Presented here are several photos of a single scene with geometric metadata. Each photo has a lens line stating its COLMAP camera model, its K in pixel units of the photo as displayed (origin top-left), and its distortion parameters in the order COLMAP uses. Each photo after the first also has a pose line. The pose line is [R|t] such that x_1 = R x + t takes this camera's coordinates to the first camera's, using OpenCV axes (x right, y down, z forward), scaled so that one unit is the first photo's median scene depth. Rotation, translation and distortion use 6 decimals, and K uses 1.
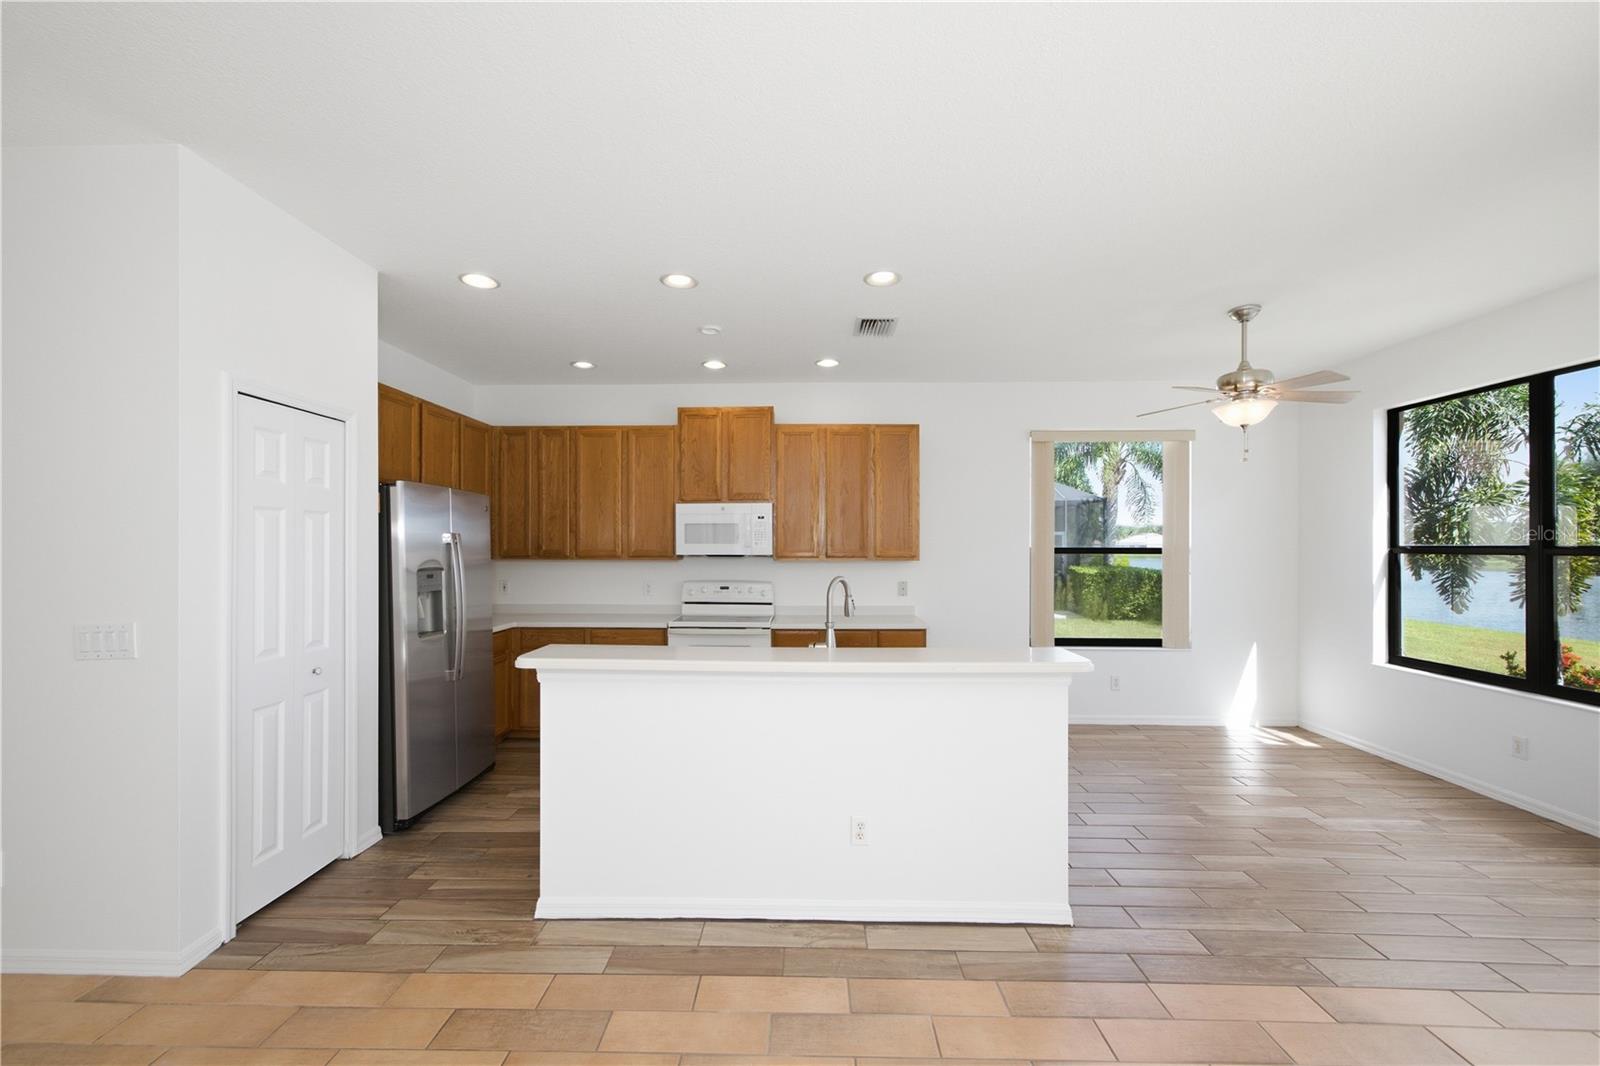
lens RADIAL K [[640.3, 0, 773.7], [0, 640.3, 536.4], [0, 0, 1]] dist [0.002766, 0.002832]
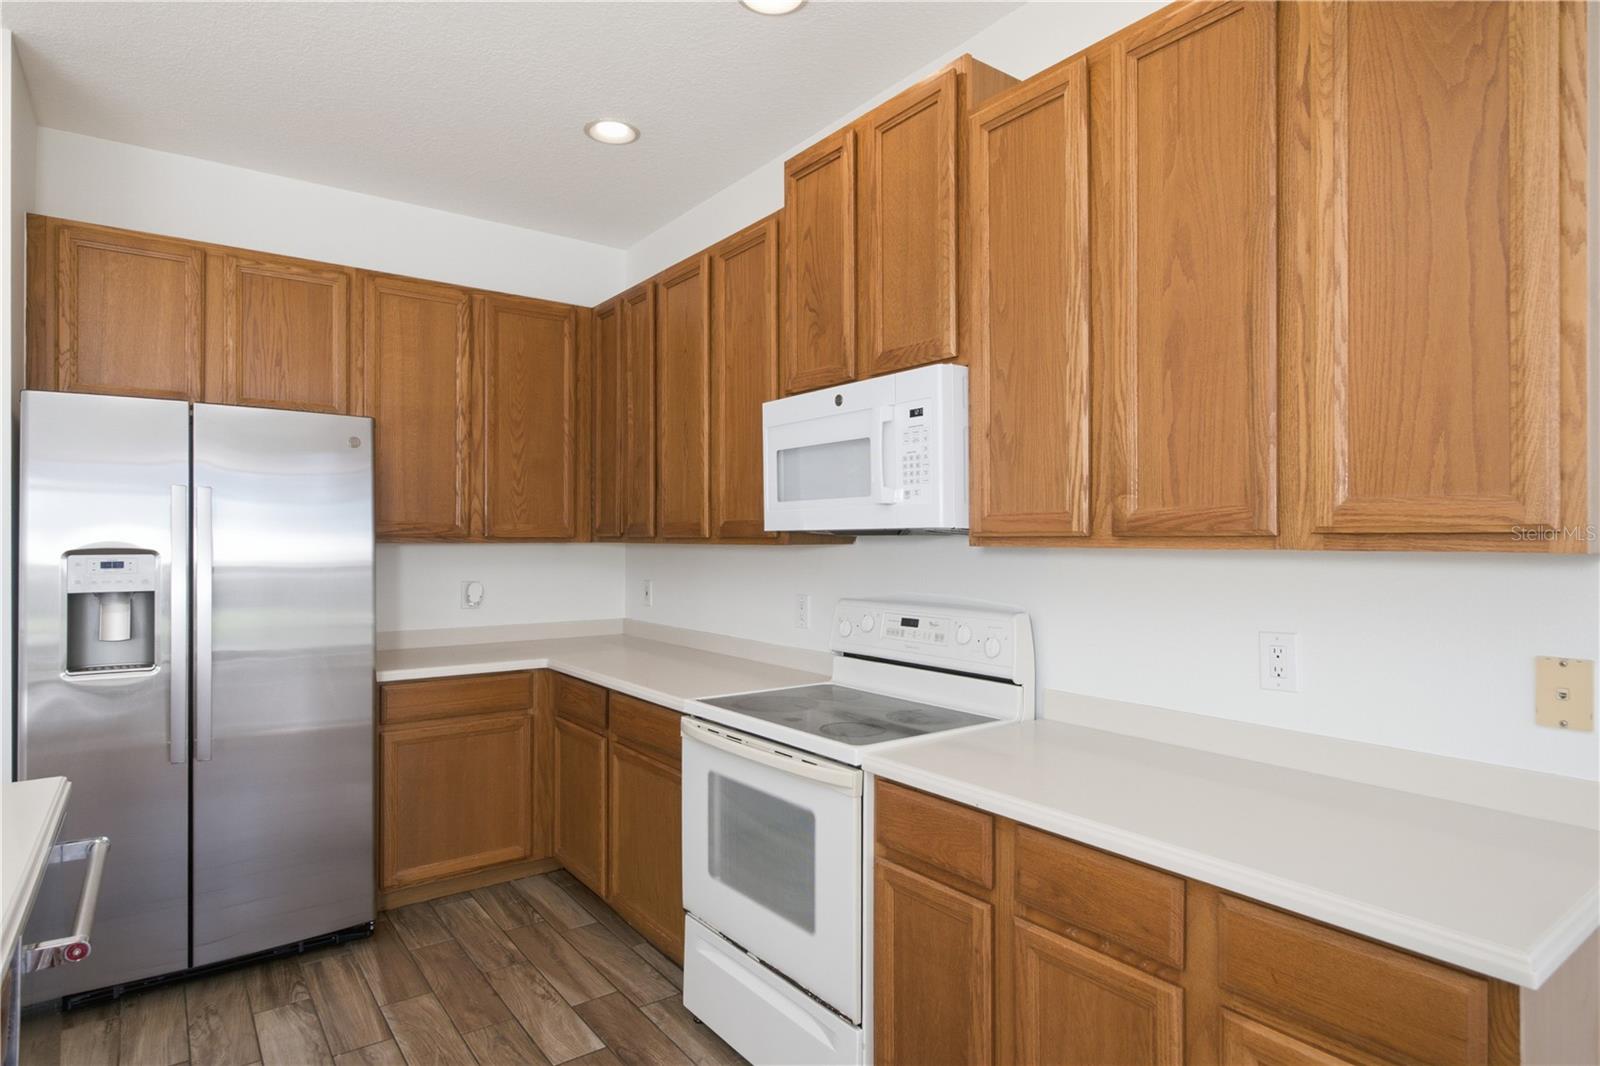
lens RADIAL K [[847.7, 0, 776.5], [0, 847.7, 537.4], [0, 0, 1]] dist [-0.000866, 0.000817]
pose [[0.634736, 0.001424, -0.772728, 0.260859], [0.014570, 0.999798, 0.013810, 0.025634], [0.772592, -0.020025, 0.634587, 0.667716]]
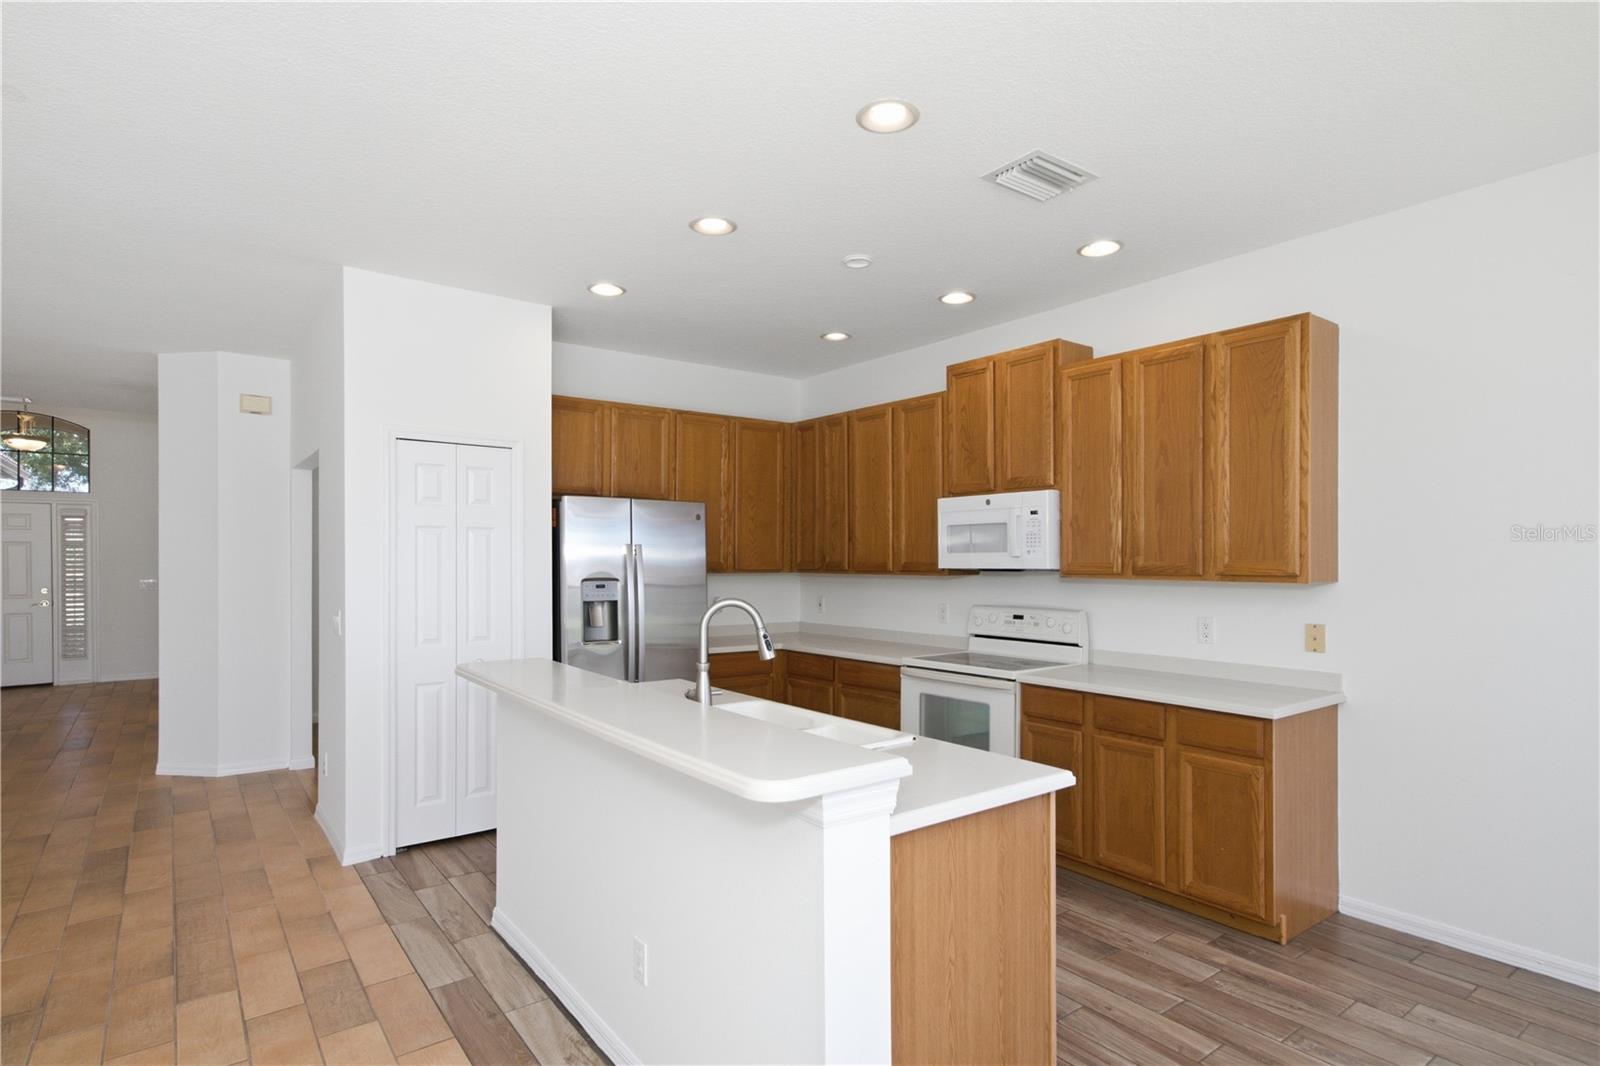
lens RADIAL K [[802.7, 0, 785.5], [0, 802.7, 559.0], [0, 0, 1]] dist [0.014446, 0.000245]
pose [[0.639124, 0.002583, -0.769099, 0.446237], [0.014404, 0.999779, 0.015327, 0.001886], [0.768969, -0.020874, 0.638945, 0.273498]]
